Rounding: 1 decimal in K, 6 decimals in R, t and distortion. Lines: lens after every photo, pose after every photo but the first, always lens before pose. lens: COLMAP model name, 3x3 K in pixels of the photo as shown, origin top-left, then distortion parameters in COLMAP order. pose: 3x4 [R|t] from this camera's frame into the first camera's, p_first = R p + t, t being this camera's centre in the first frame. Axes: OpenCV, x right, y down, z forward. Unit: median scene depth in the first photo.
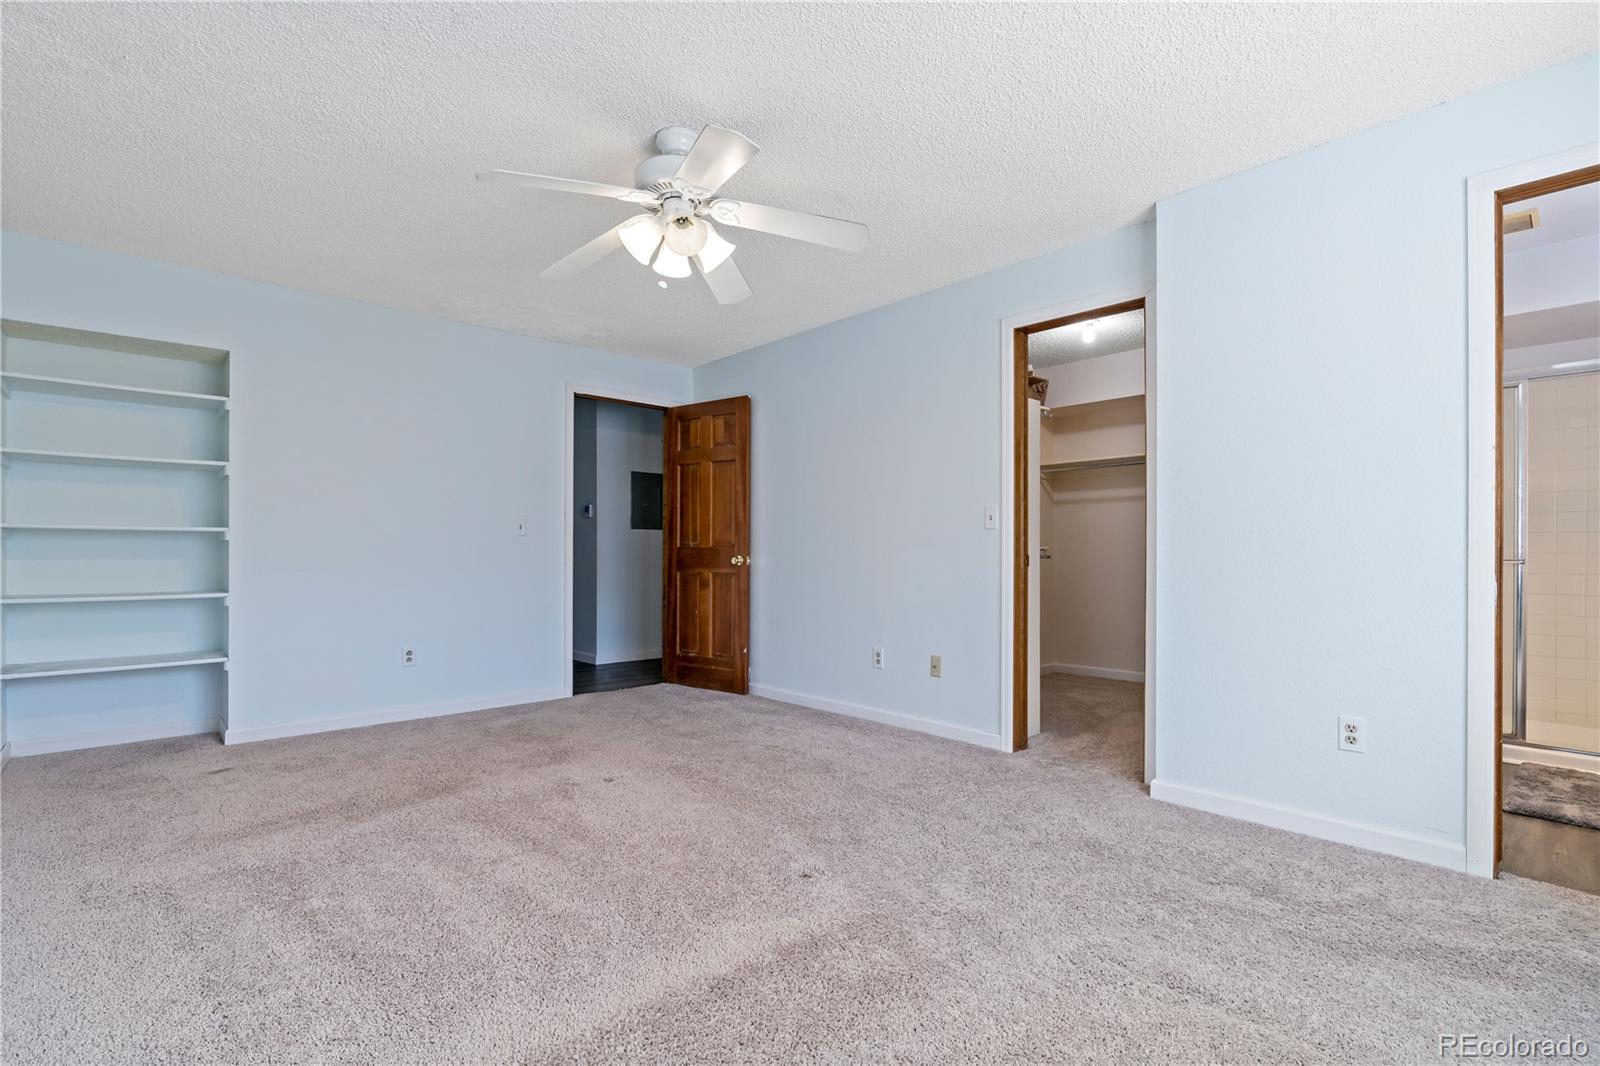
lens RADIAL K [[729.9, 0, 797.3], [0, 729.9, 514.7], [0, 0, 1]] dist [-0.018839, 0.005778]
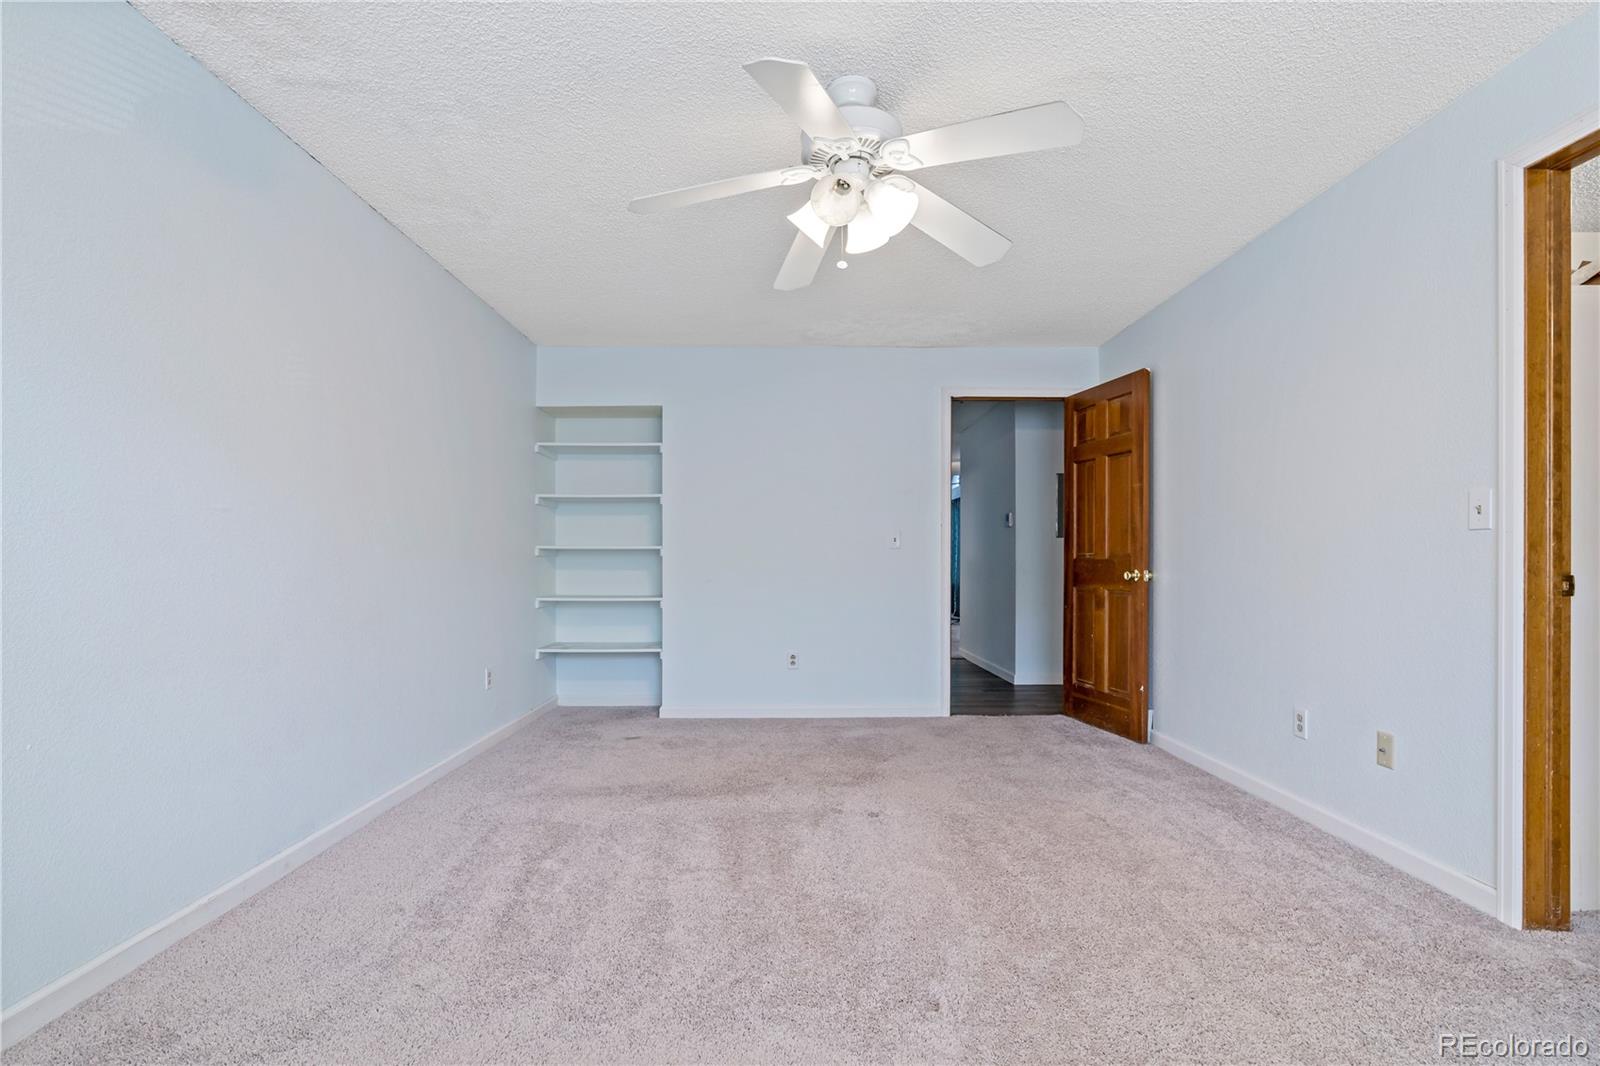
lens RADIAL K [[732.3, 0, 800.0], [0, 732.3, 533.0], [0, 0, 1]] dist [-0.017398, 0.006738]
pose [[0.743777, -0.026509, -0.667902, 0.235904], [0.036567, 0.999331, 0.001058, 0.002240], [0.667427, -0.025210, 0.744248, 0.201634]]
